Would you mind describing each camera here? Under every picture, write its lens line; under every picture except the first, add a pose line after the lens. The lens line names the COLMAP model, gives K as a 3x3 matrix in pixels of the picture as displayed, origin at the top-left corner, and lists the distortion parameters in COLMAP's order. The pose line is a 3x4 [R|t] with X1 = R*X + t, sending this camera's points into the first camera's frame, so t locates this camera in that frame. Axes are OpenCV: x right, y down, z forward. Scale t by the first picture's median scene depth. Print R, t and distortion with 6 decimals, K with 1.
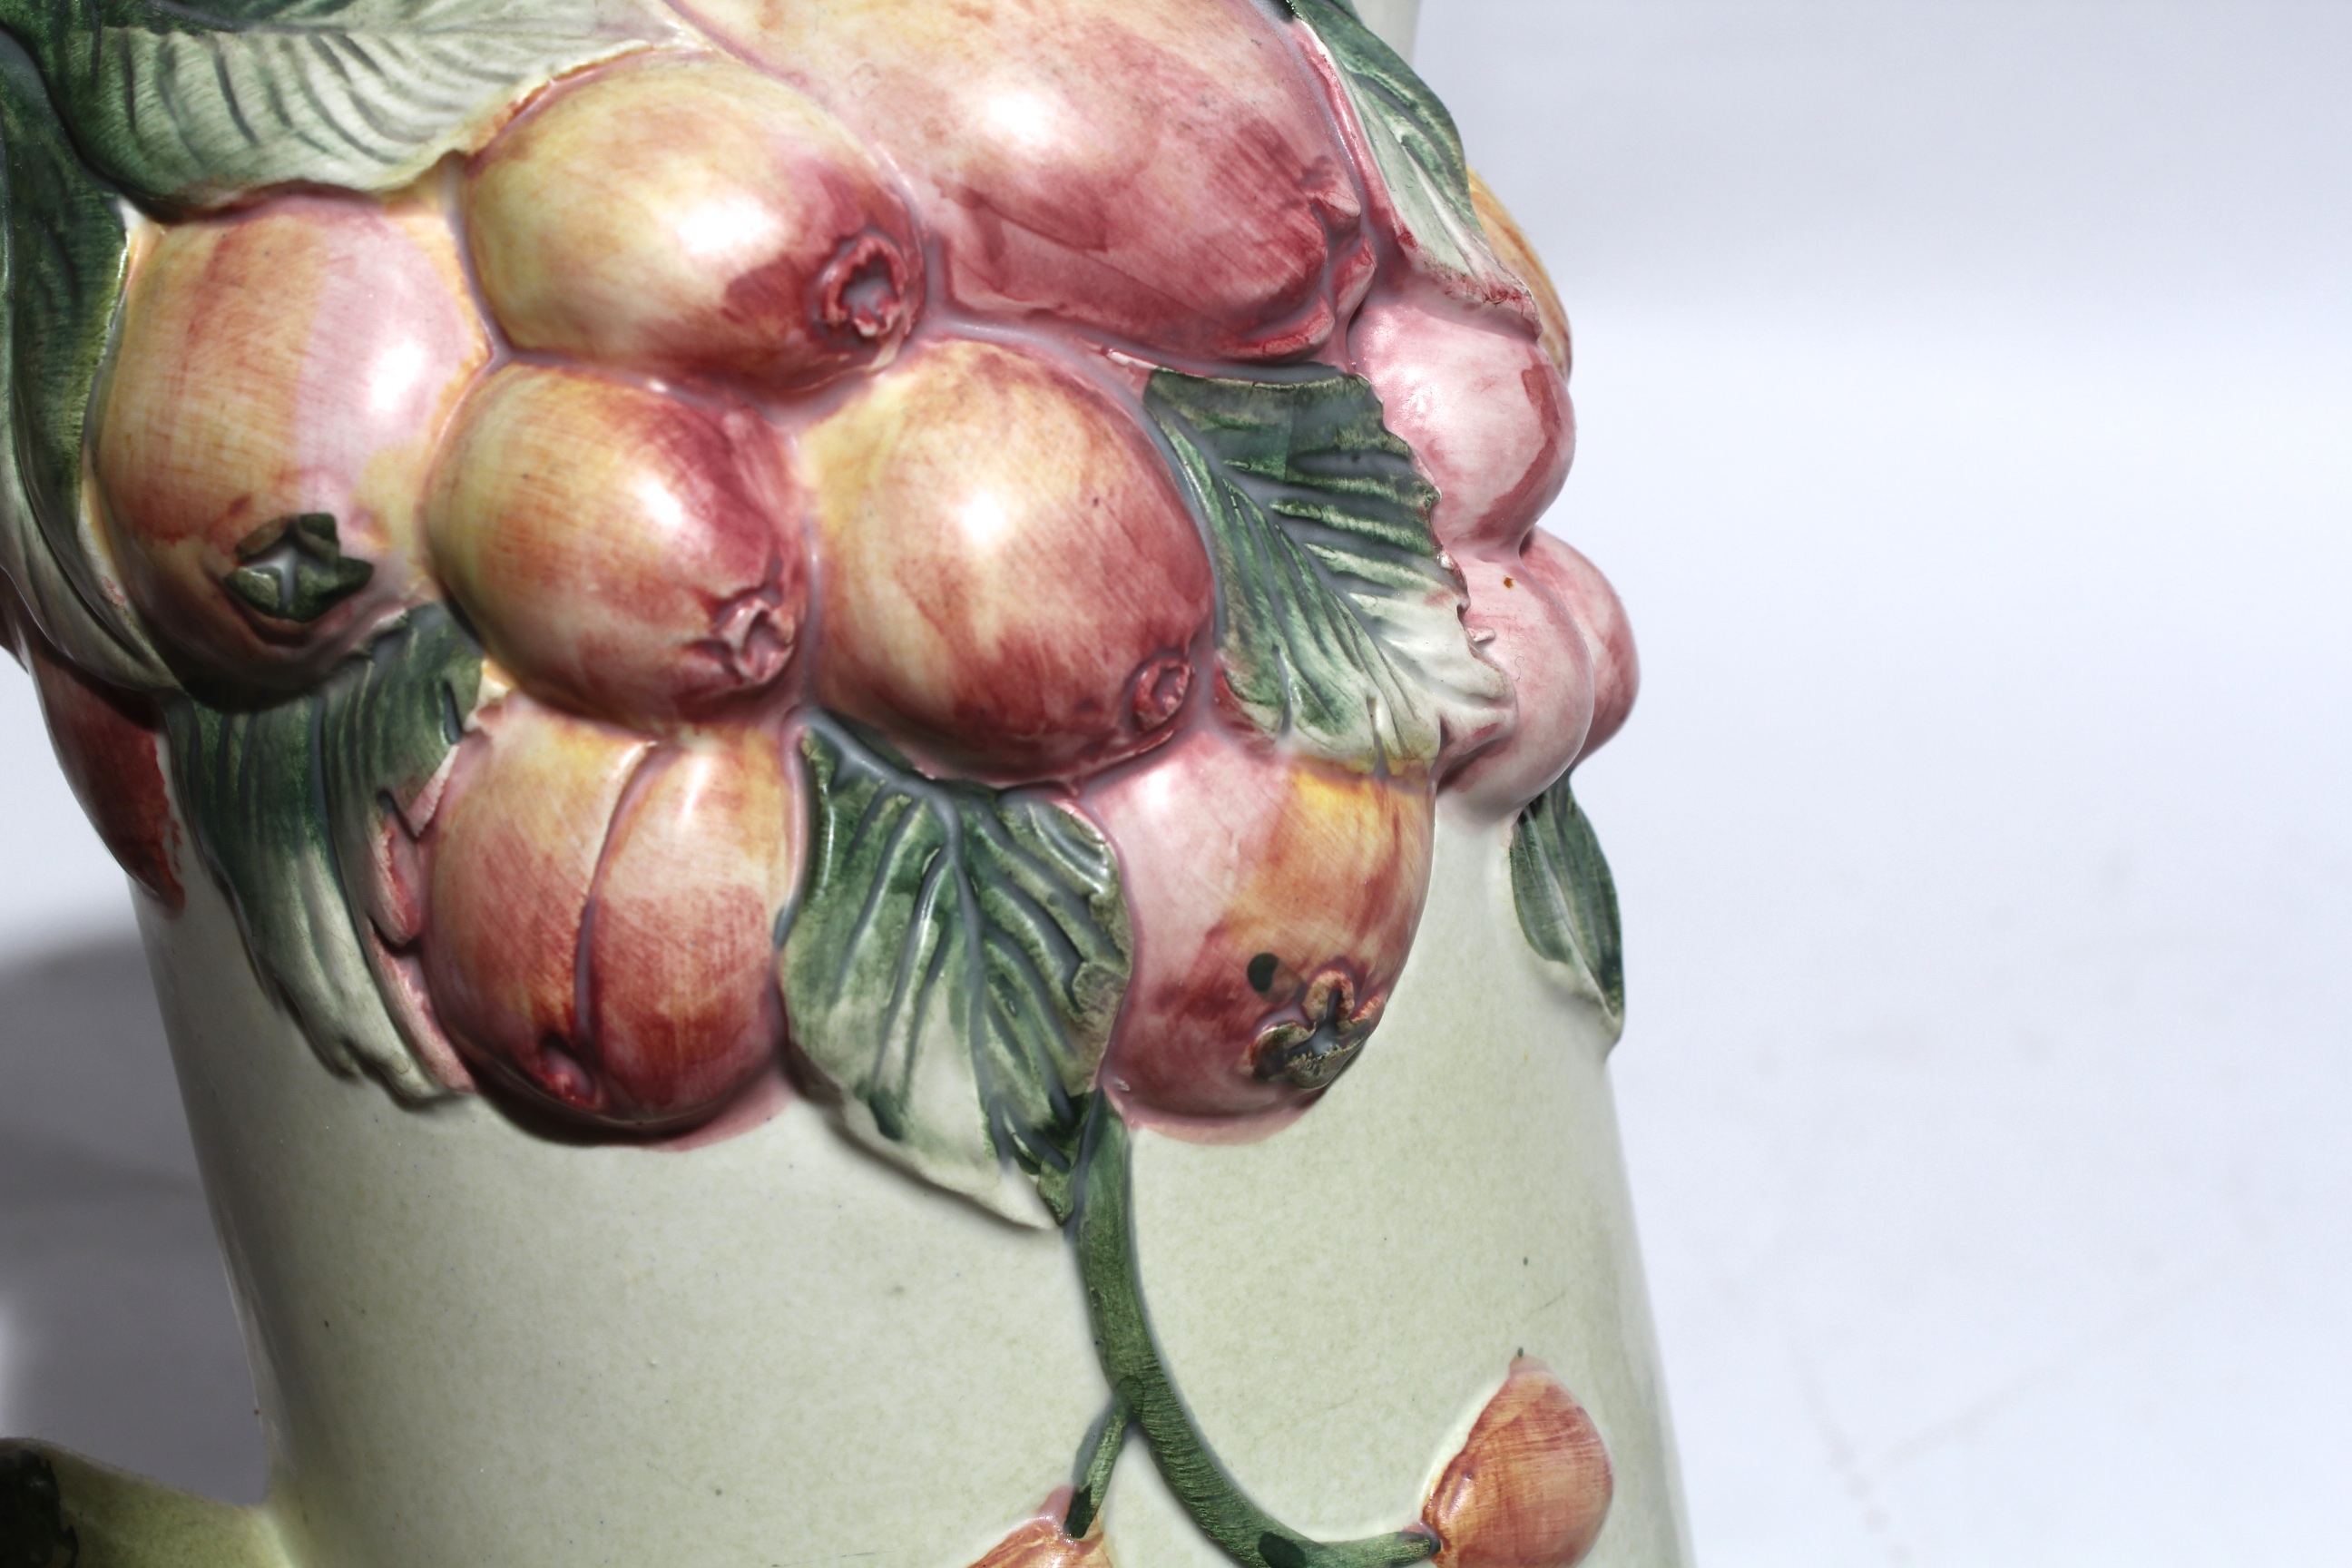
lens RADIAL K [[3757.3, 0, 1173.4], [0, 3757.3, 786.9], [0, 0, 1]] dist [-0.039900, 0.000000]
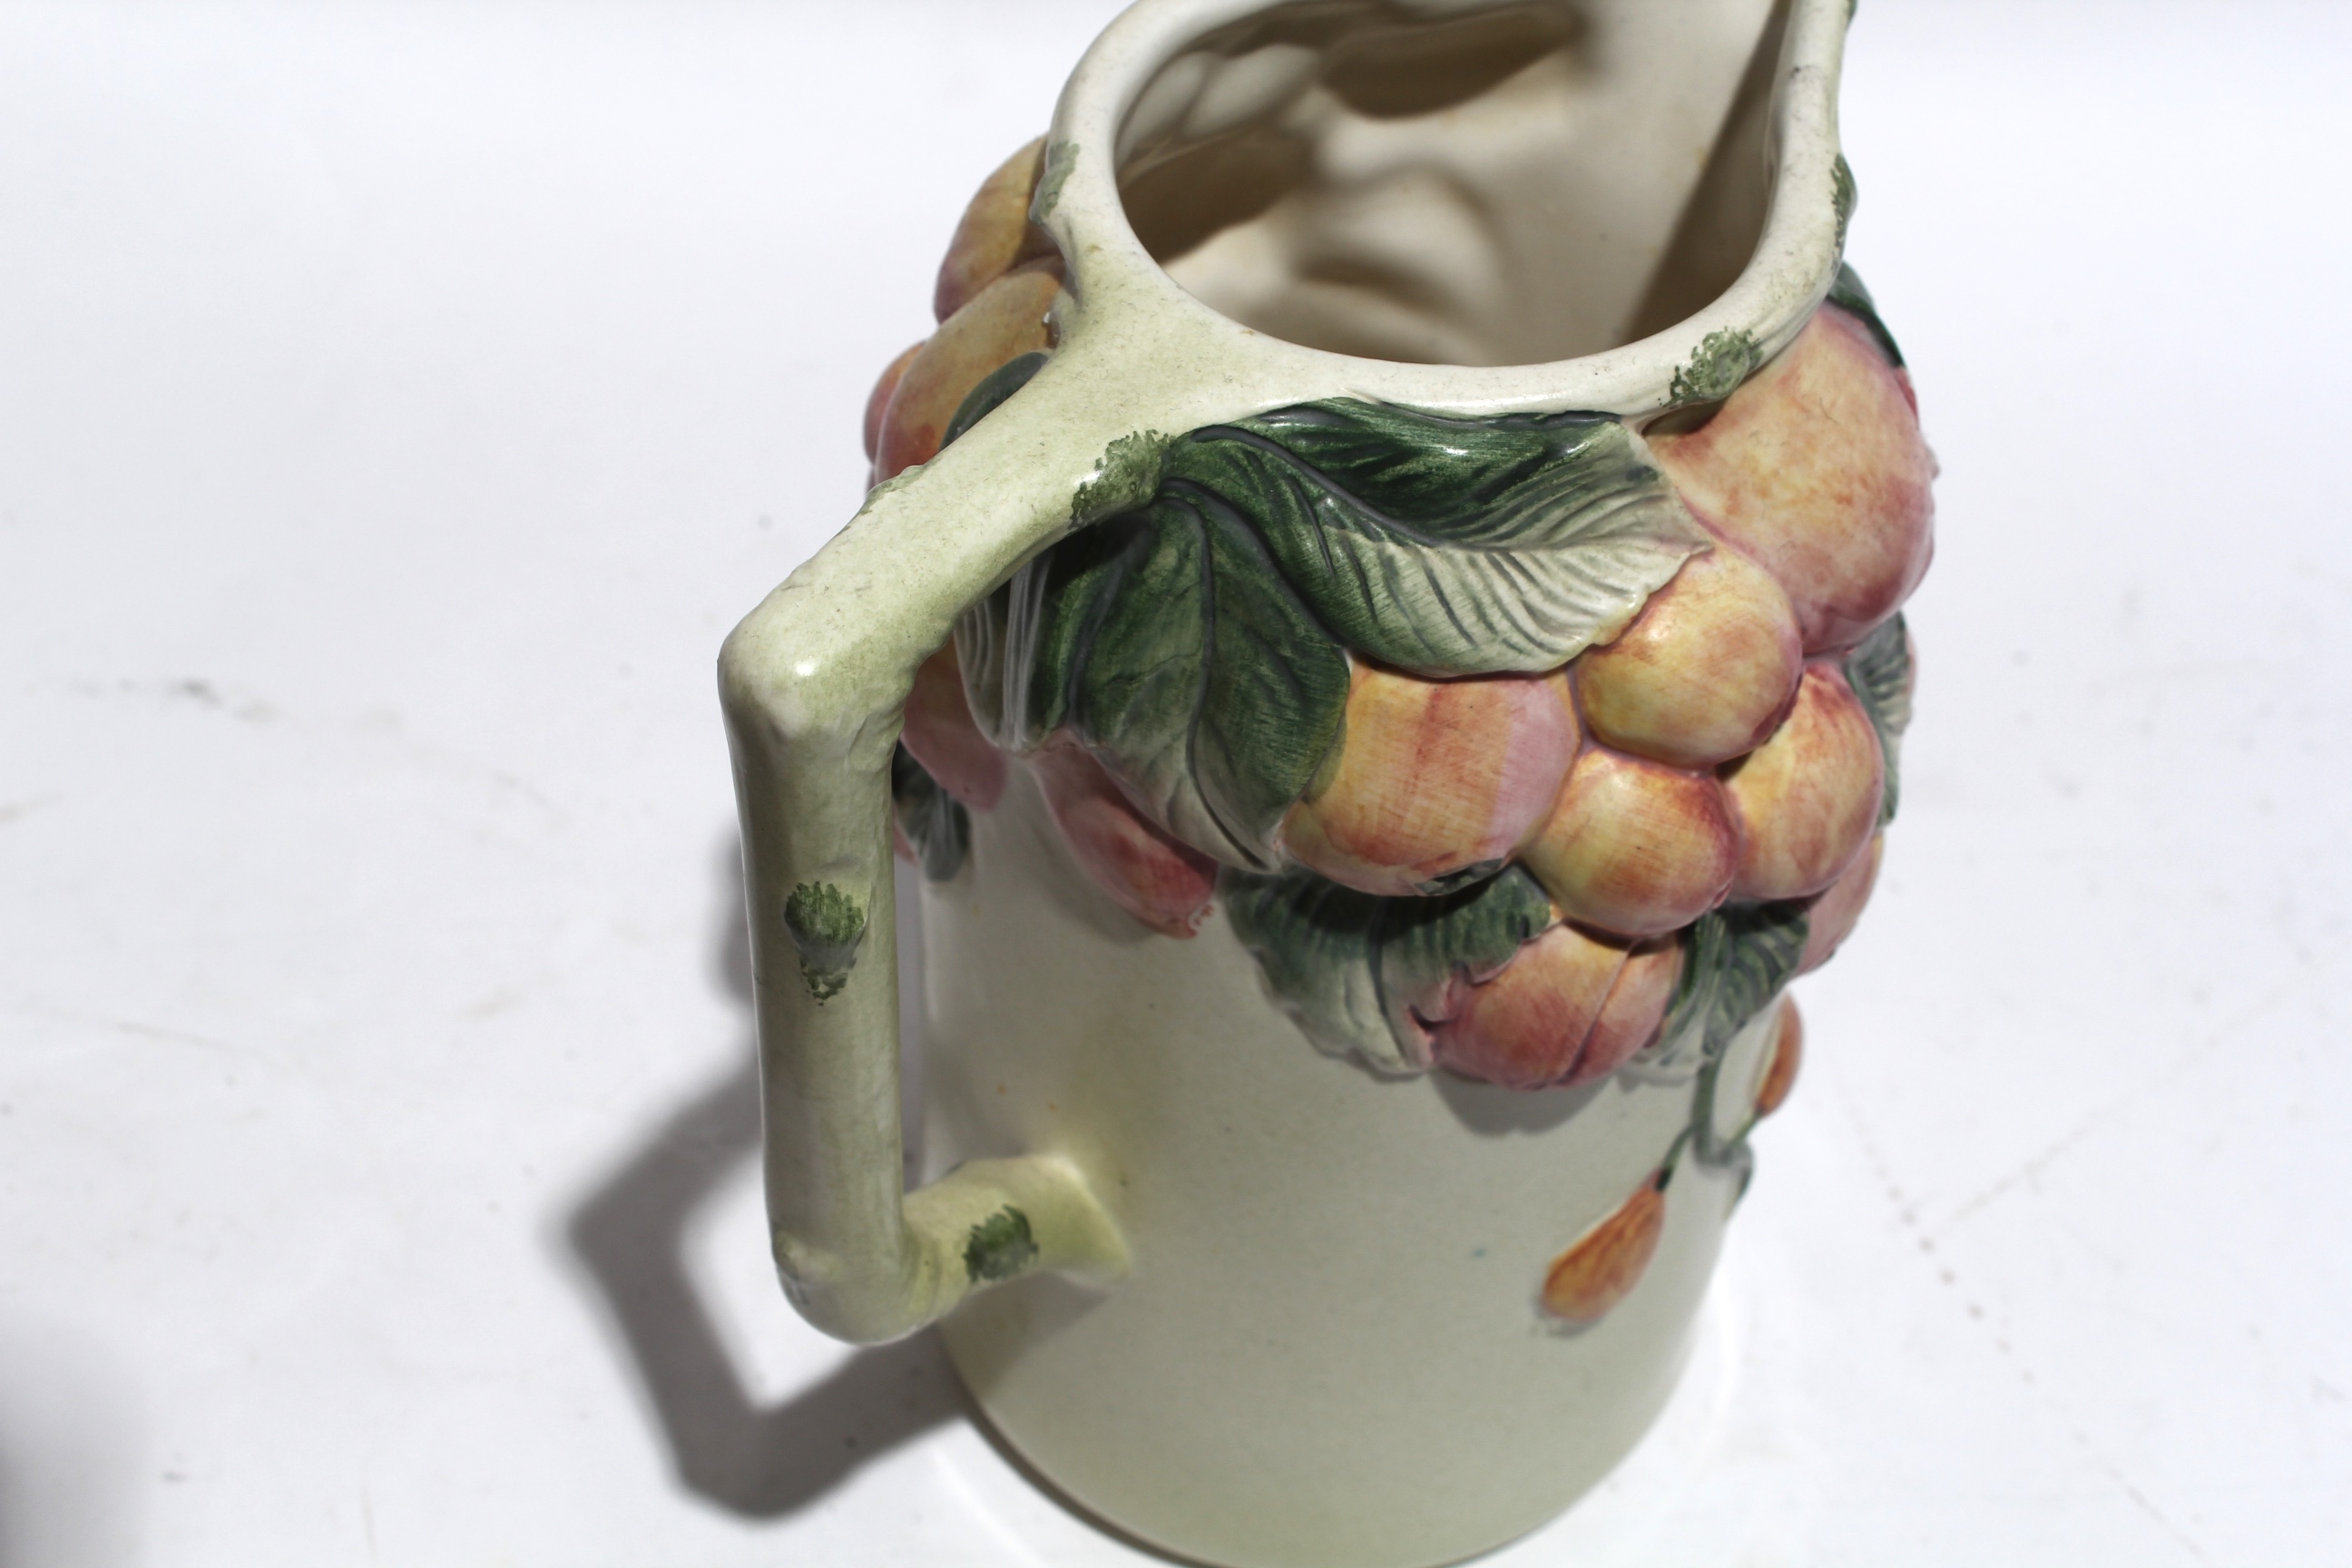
lens RADIAL K [[3757.3, 0, 1178.4], [0, 3757.3, 783.2], [0, 0, 1]] dist [-0.039900, 0.000000]
pose [[0.873496, -0.156430, 0.461014, -1.074113], [-0.124482, 0.843722, 0.522147, -0.917106], [-0.470647, -0.513481, 0.717515, -0.085456]]
